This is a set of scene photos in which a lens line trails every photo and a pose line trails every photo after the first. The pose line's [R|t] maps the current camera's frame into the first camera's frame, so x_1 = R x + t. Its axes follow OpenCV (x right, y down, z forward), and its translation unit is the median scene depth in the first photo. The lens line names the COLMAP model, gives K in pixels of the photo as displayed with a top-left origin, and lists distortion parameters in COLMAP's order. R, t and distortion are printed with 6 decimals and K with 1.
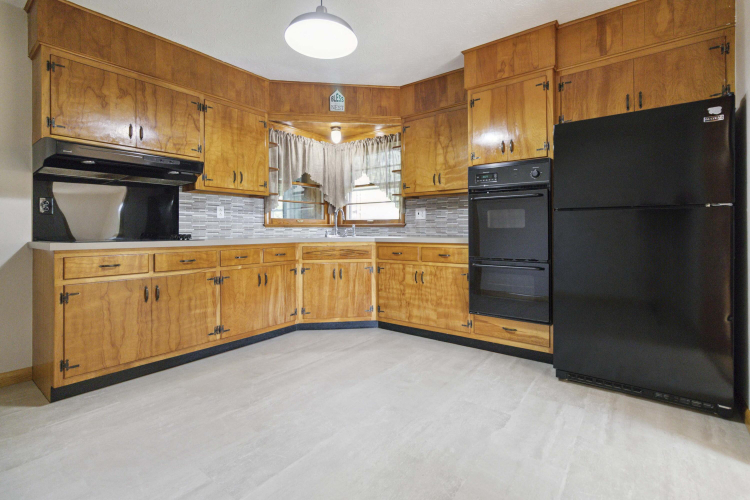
lens RADIAL K [[350.2, 0, 375.5], [0, 350.2, 229.3], [0, 0, 1]] dist [0.002316, 0.000327]
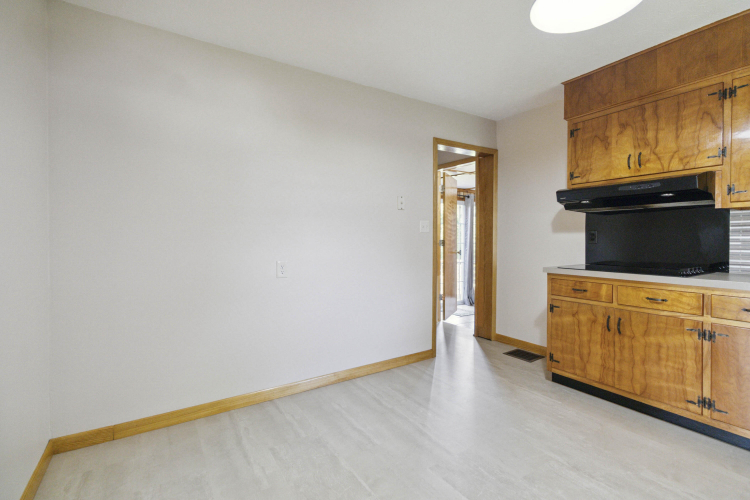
lens RADIAL K [[350.2, 0, 386.1], [0, 350.2, 241.8], [0, 0, 1]] dist [0.002316, 0.000327]
pose [[-0.314616, 0.010889, -0.949157, 0.438339], [0.006619, 0.999935, 0.009278, -0.056796], [0.949196, -0.003363, -0.314668, 0.591249]]
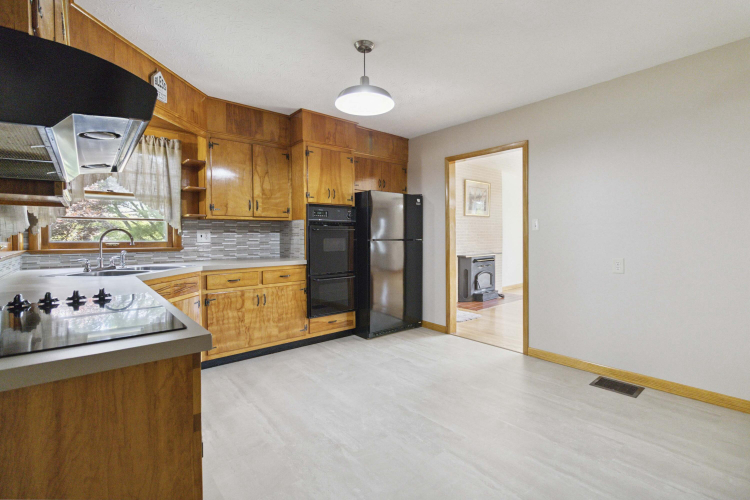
lens RADIAL K [[350.2, 0, 379.6], [0, 350.2, 242.7], [0, 0, 1]] dist [0.002316, 0.000327]
pose [[0.212317, -0.018388, 0.977028, -0.927829], [0.001271, 0.999827, 0.018541, -0.060895], [-0.977200, -0.002695, 0.212304, 0.485046]]
